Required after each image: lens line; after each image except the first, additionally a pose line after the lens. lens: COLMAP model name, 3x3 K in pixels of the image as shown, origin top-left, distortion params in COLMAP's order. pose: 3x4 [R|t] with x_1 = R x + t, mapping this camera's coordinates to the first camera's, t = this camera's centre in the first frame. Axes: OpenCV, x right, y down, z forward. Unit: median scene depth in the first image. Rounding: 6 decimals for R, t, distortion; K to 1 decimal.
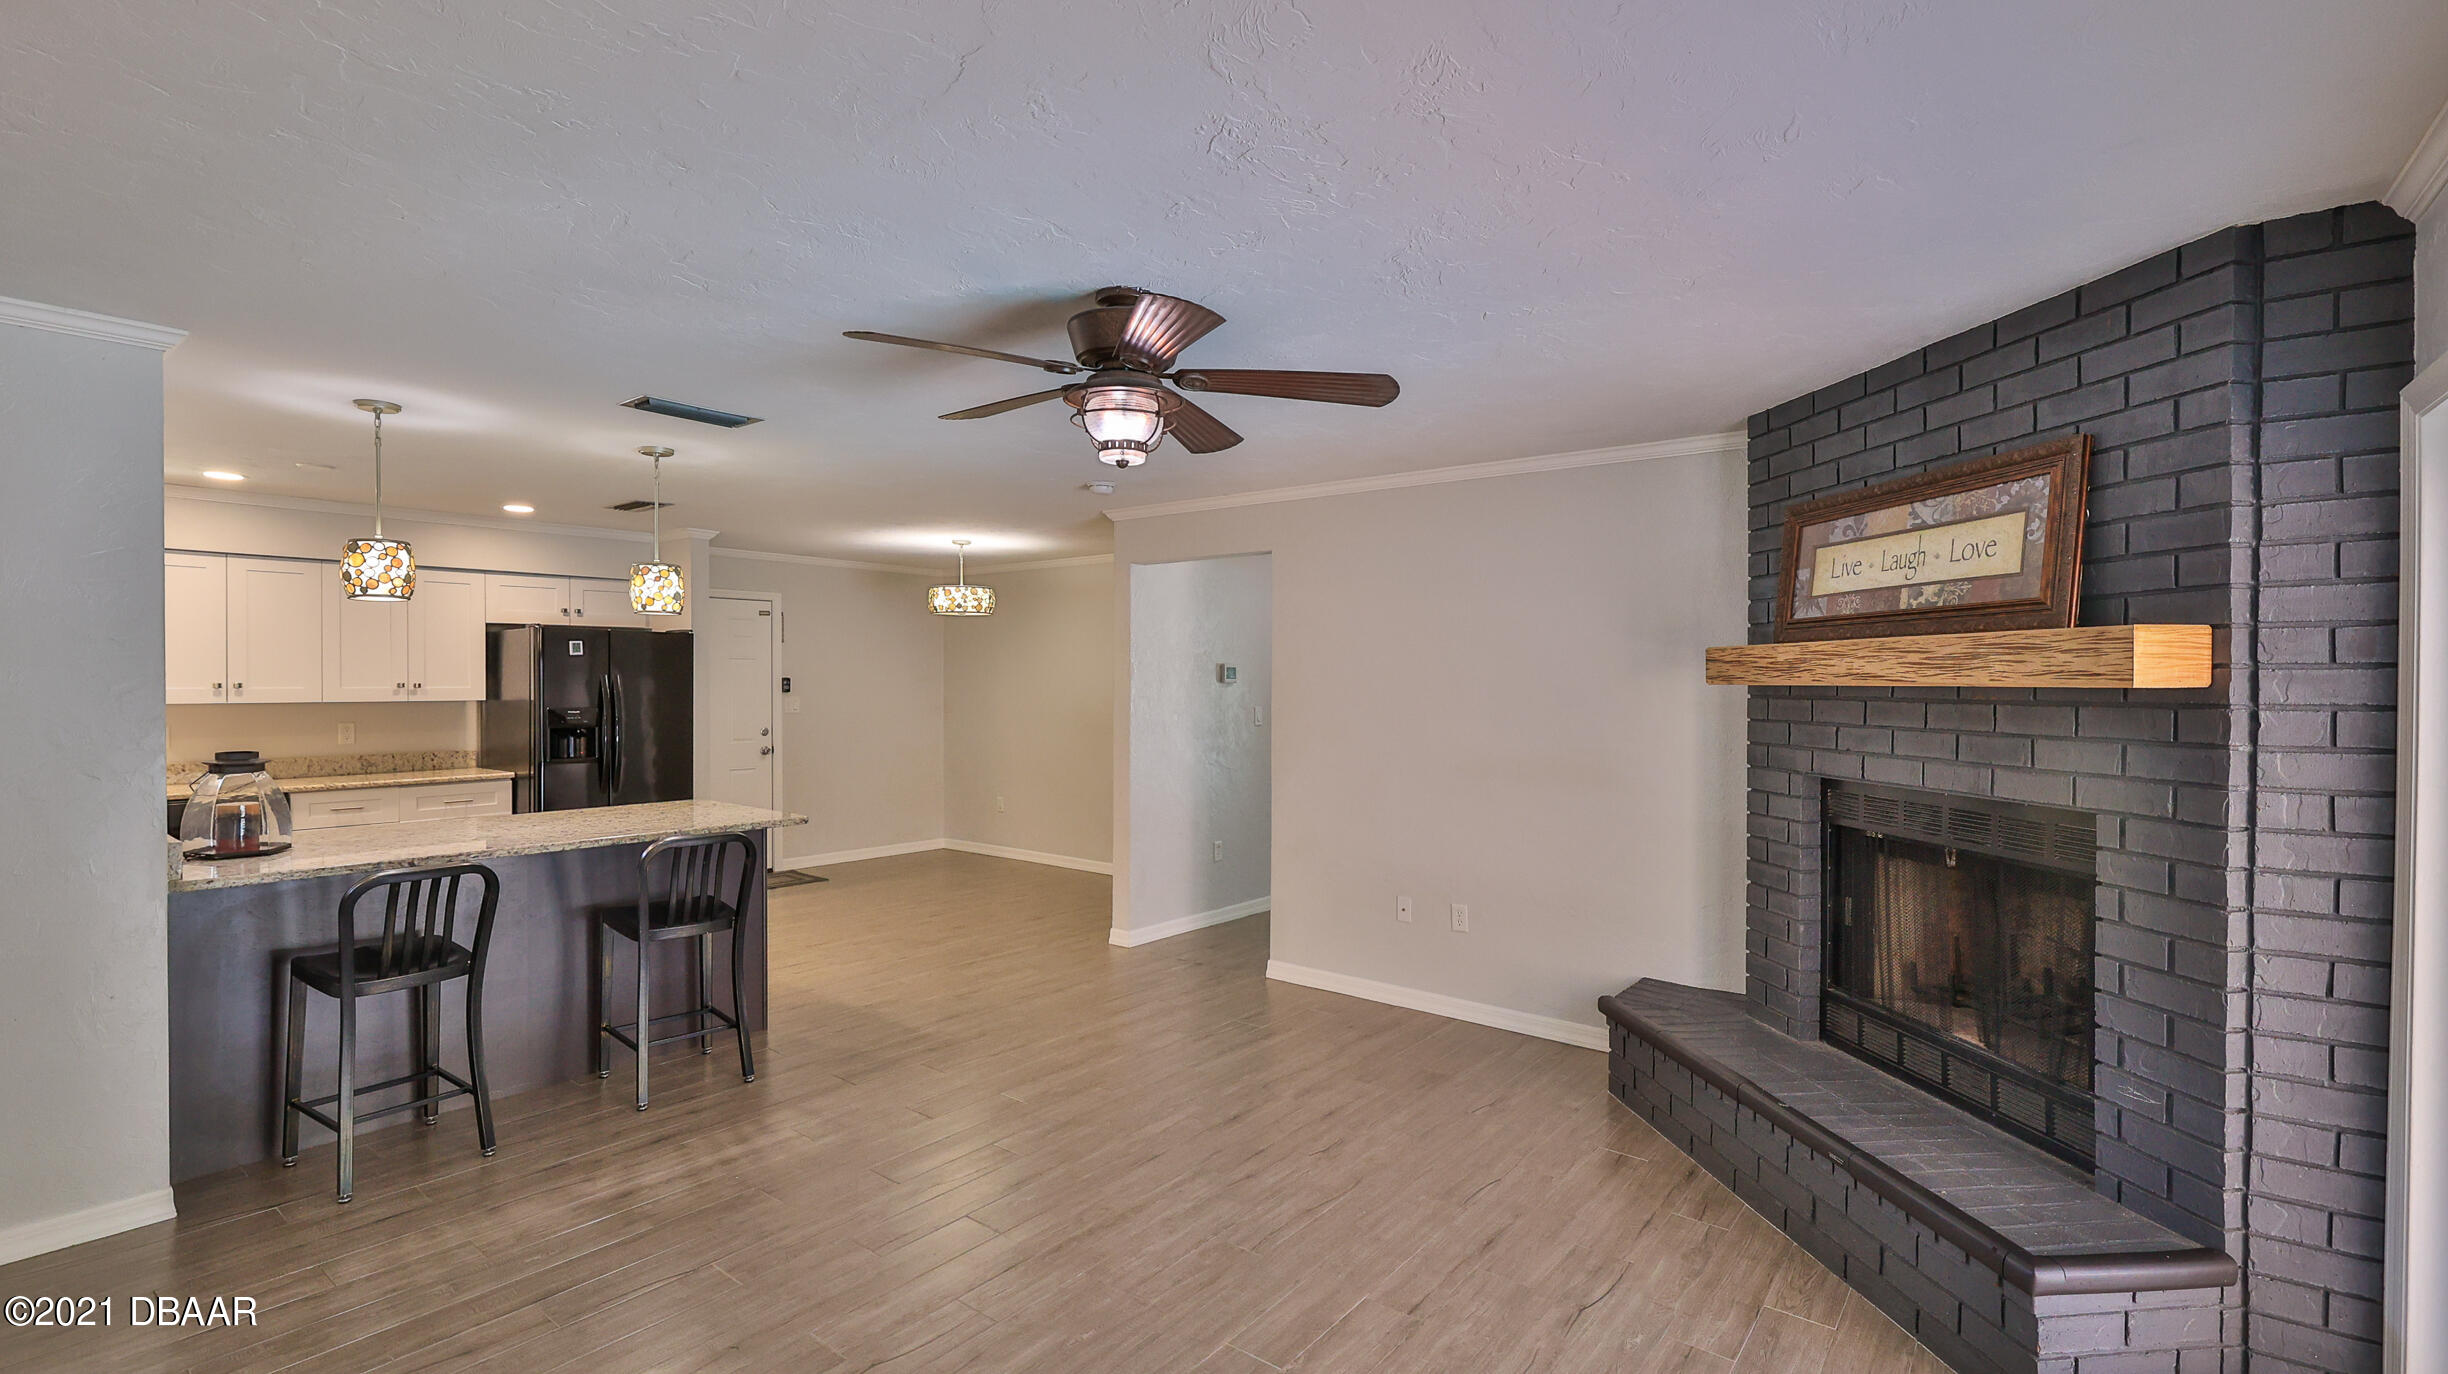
lens RADIAL K [[1079.6, 0, 1219.5], [0, 1079.6, 689.8], [0, 0, 1]] dist [0.002137, -0.001225]
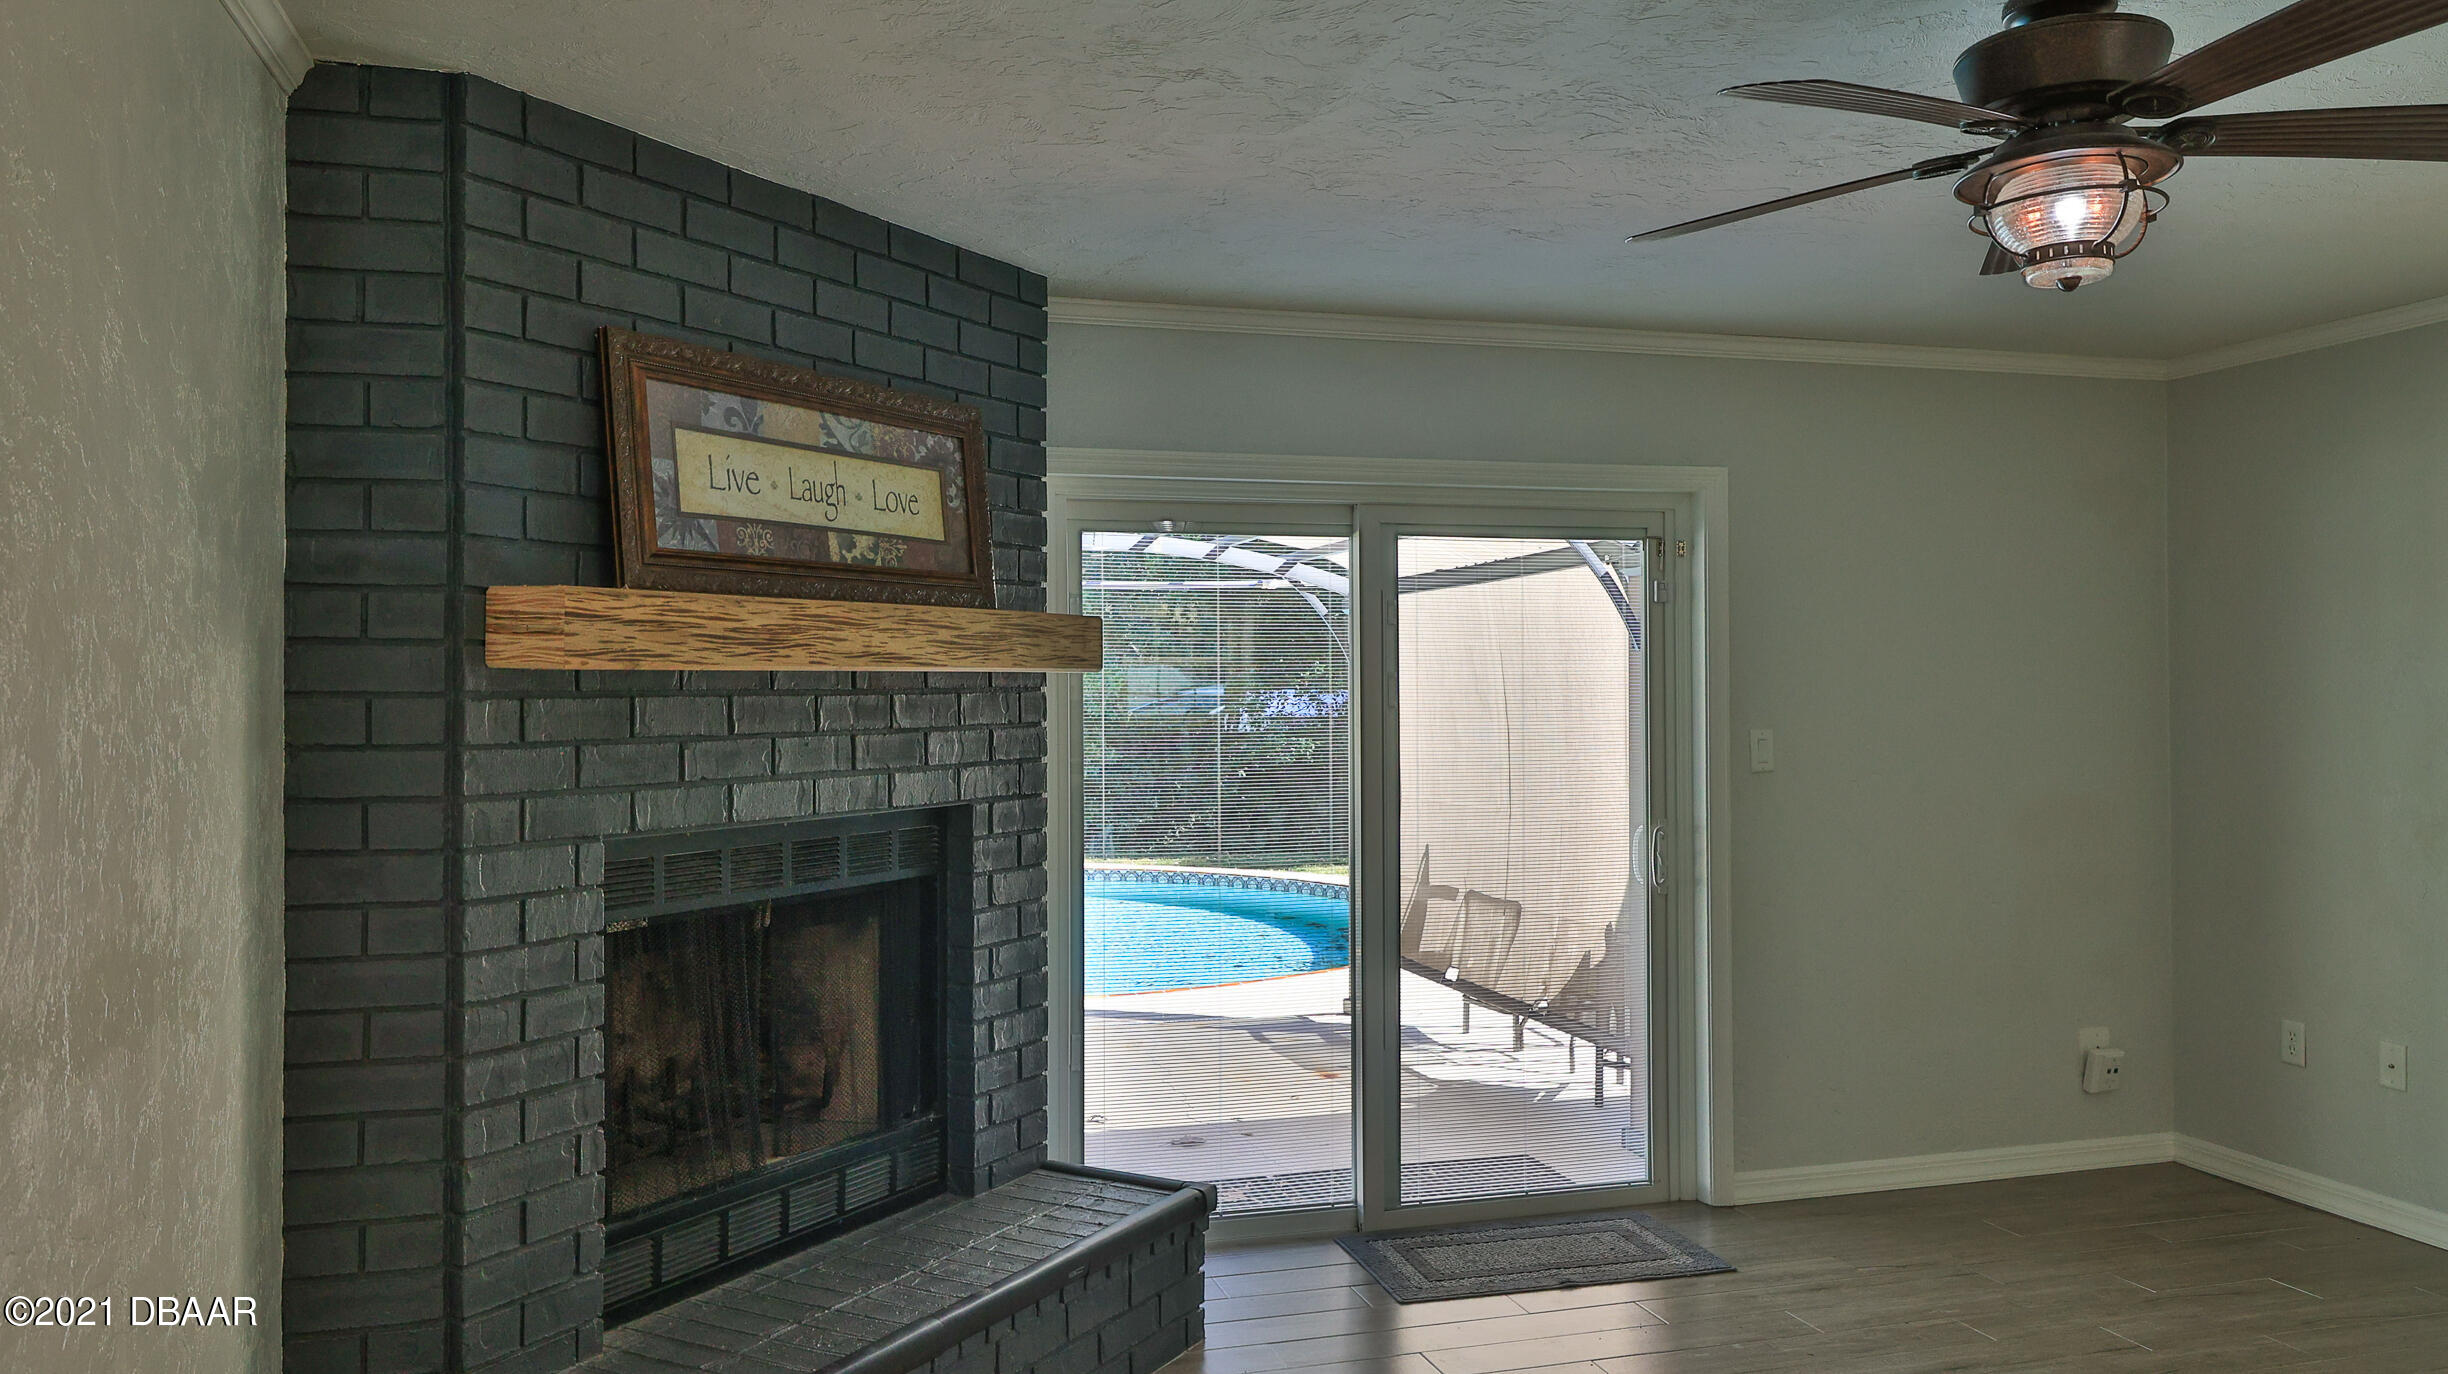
lens RADIAL K [[1865.3, 0, 1231.6], [0, 1865.3, 675.0], [0, 0, 1]] dist [0.017073, 0.003222]
pose [[-0.824374, 0.003029, 0.566038, -0.135447], [0.007042, 0.999963, 0.004905, -0.002707], [-0.566002, 0.008030, -0.824365, 0.942165]]
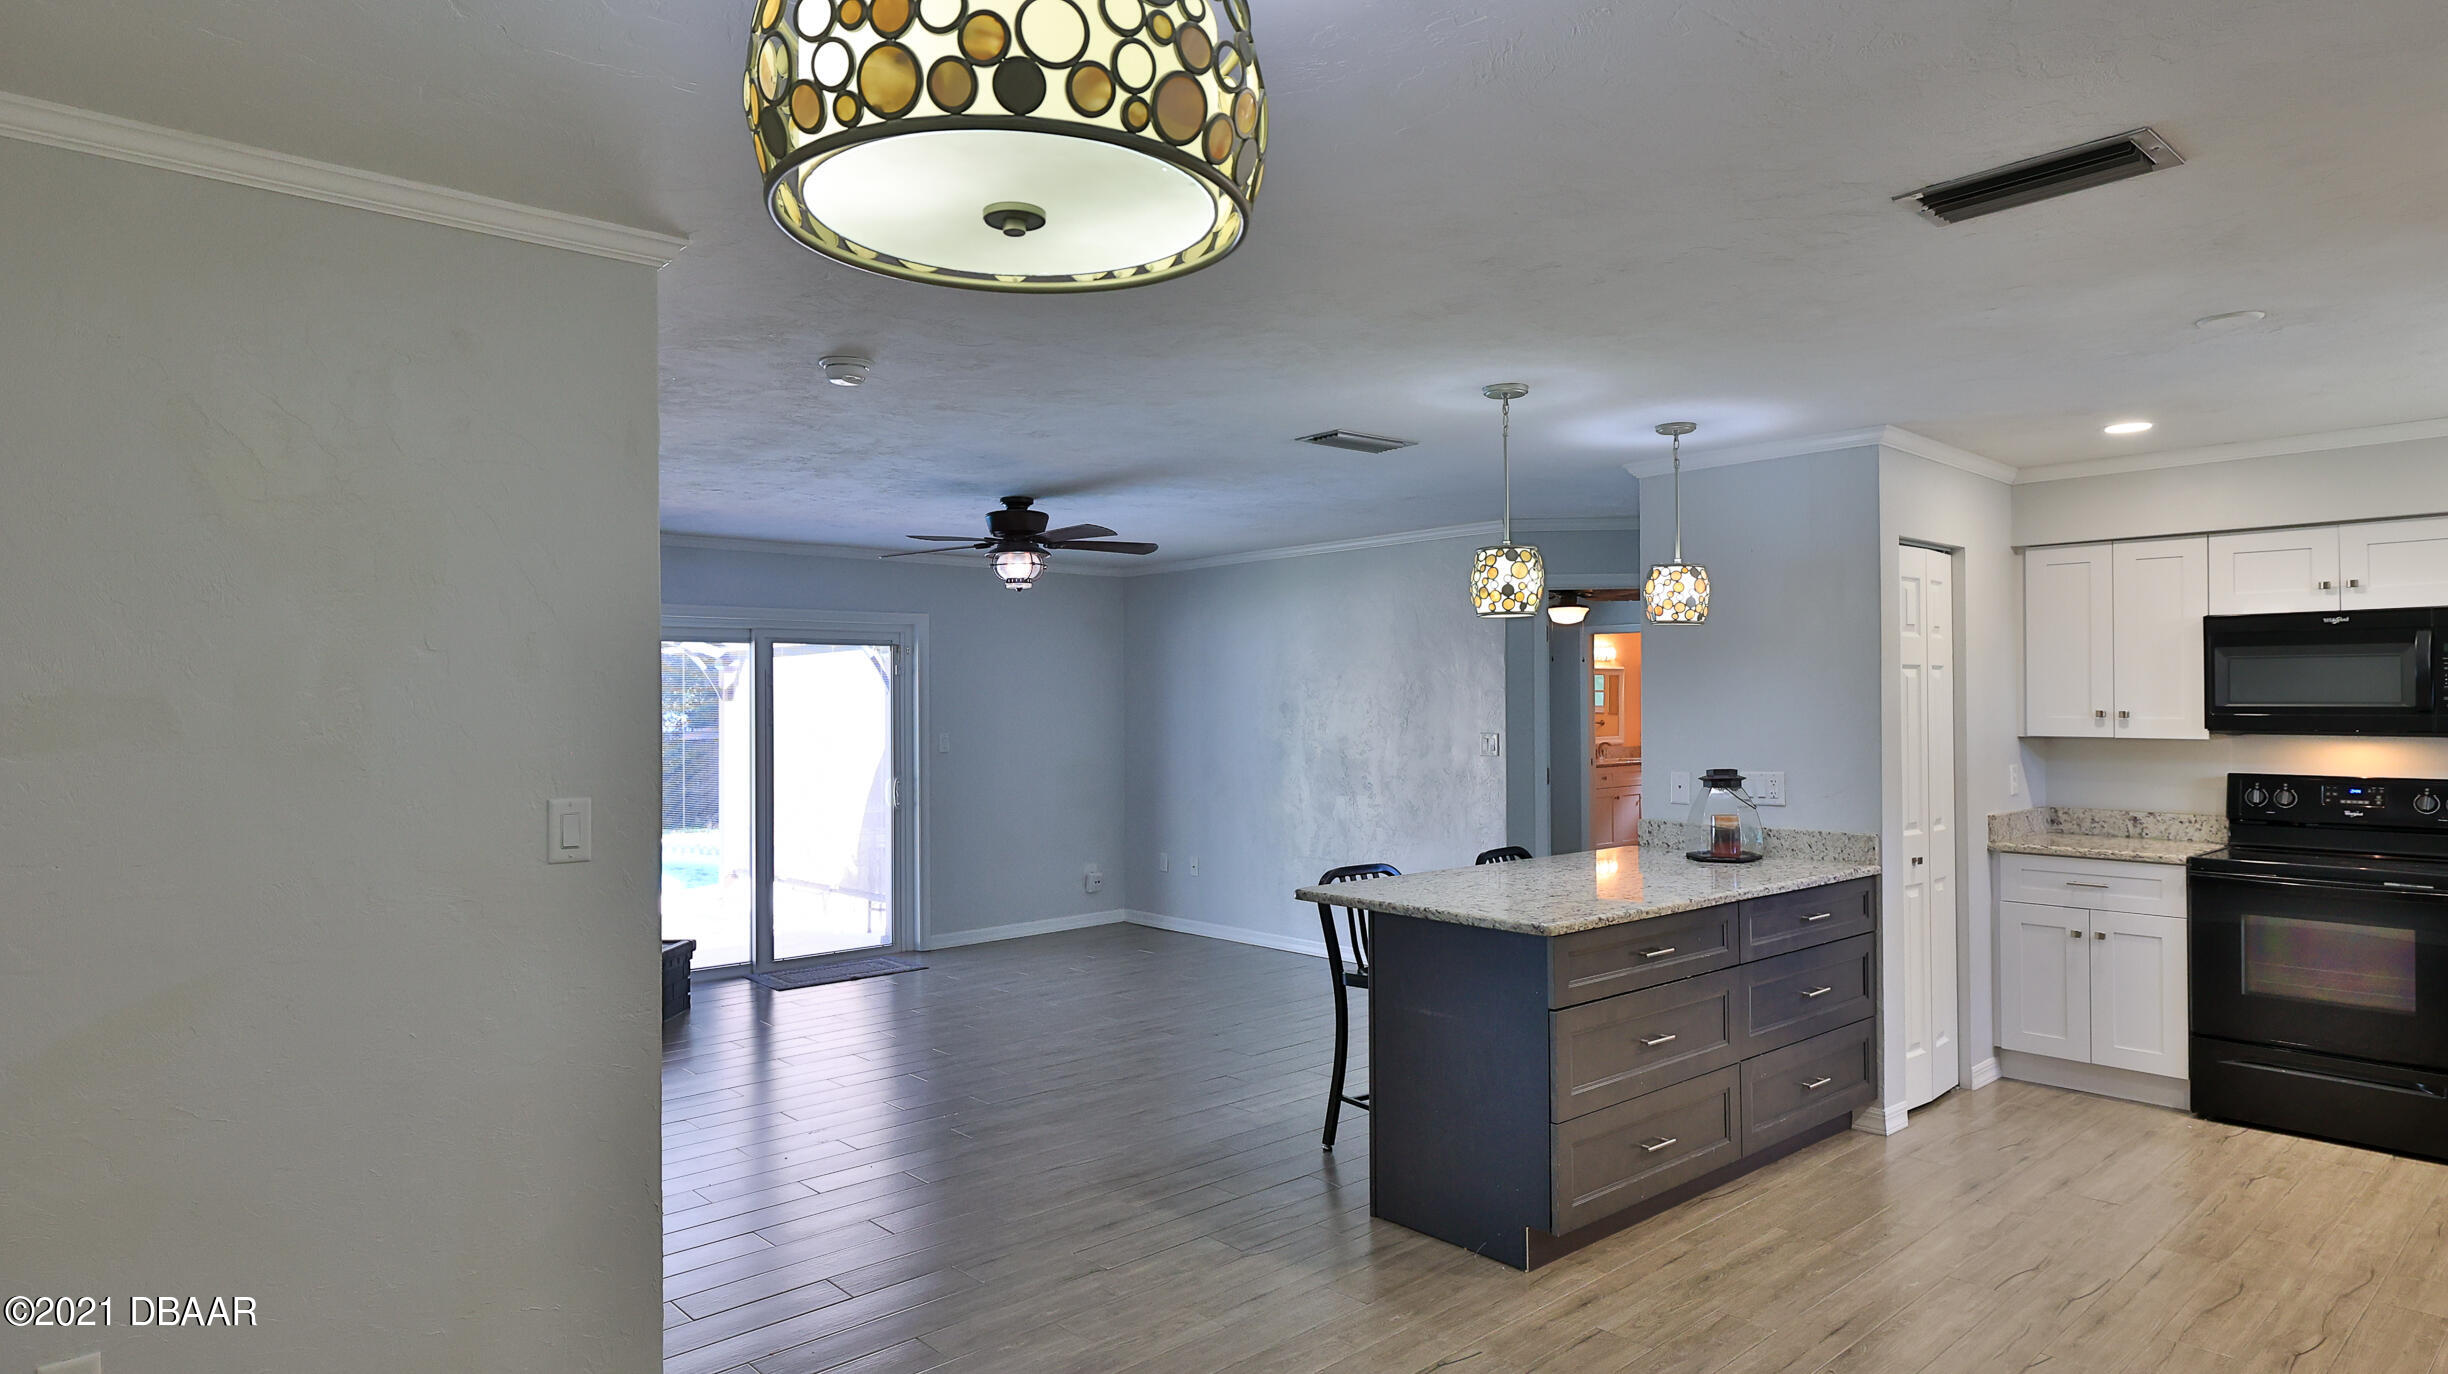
lens RADIAL K [[1421.3, 0, 1222.0], [0, 1421.3, 687.8], [0, 0, 1]] dist [-0.003730, -0.000043]
pose [[-0.986614, 0.004833, 0.163004, -0.373458], [0.005149, 0.999986, 0.001520, -0.019337], [-0.162994, 0.002339, -0.986624, 1.494668]]
